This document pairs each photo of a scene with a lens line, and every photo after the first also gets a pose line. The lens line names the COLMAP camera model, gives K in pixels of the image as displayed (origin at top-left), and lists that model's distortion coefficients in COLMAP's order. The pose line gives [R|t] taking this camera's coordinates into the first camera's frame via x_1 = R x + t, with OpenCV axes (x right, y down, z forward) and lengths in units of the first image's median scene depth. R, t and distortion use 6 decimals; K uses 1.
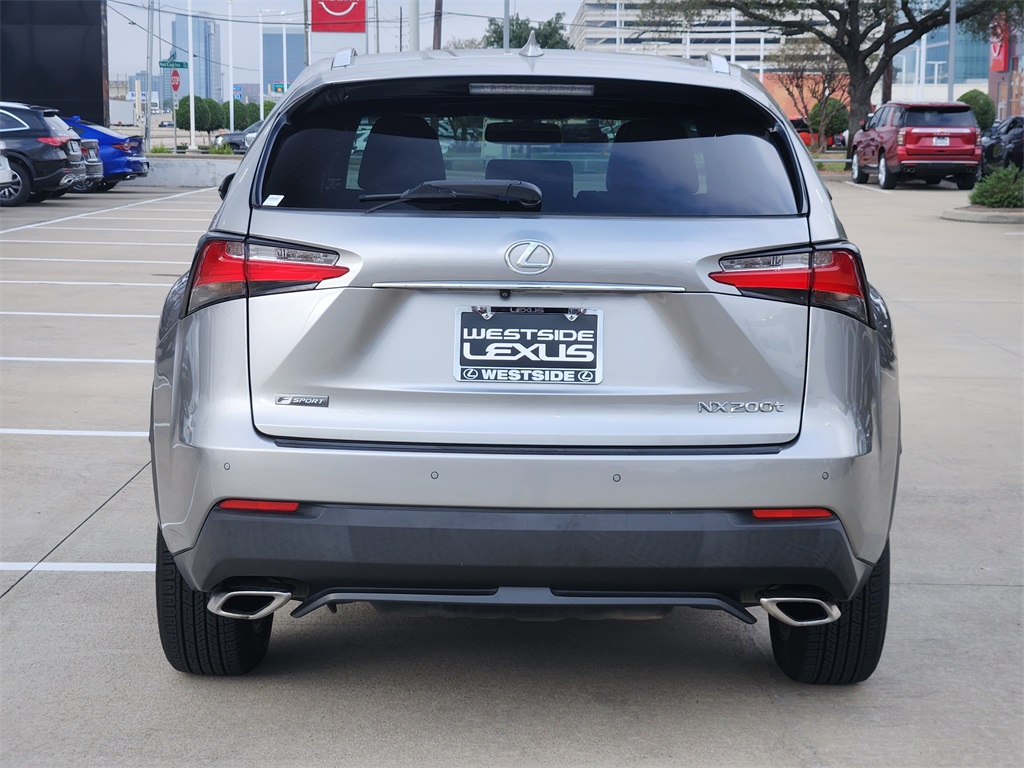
lens RADIAL K [[1720.8, 0, 536.6], [0, 1720.8, 335.2], [0, 0, 1]] dist [0.168524, 0.000000]
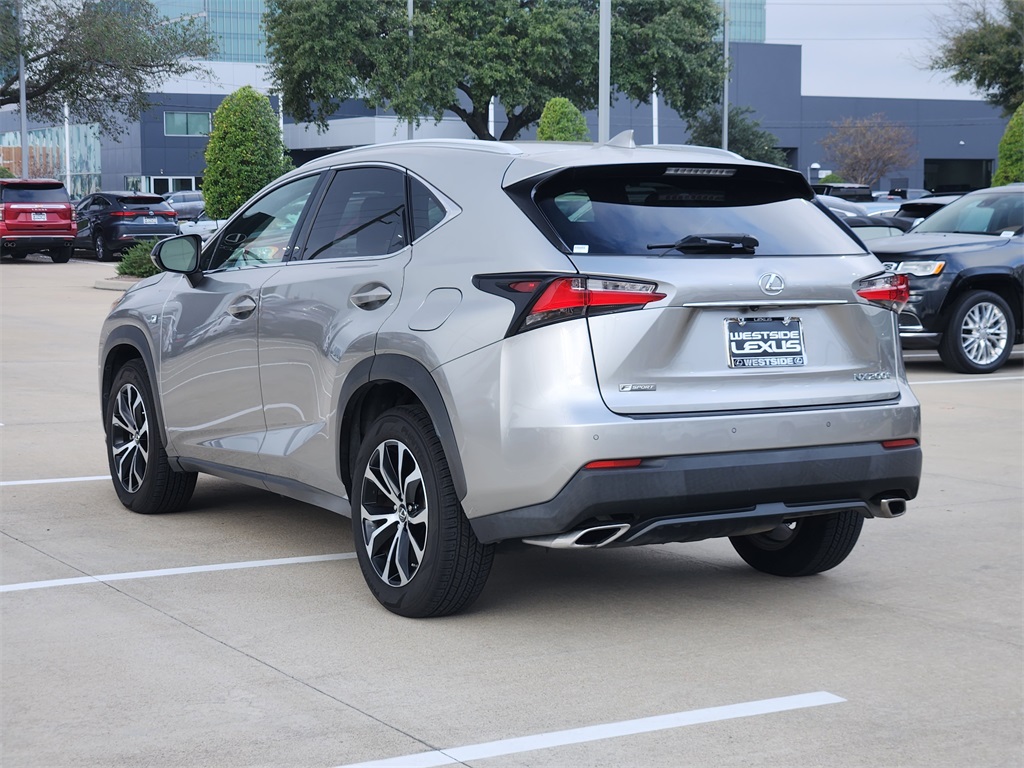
lens RADIAL K [[1720.8, 0, 469.2], [0, 1720.8, 360.8], [0, 0, 1]] dist [0.168524, 0.000000]
pose [[0.850523, -0.042691, 0.524202, -1.011326], [0.058037, 0.998231, -0.012869, 0.026291], [-0.522726, 0.041369, 0.851496, -0.143049]]
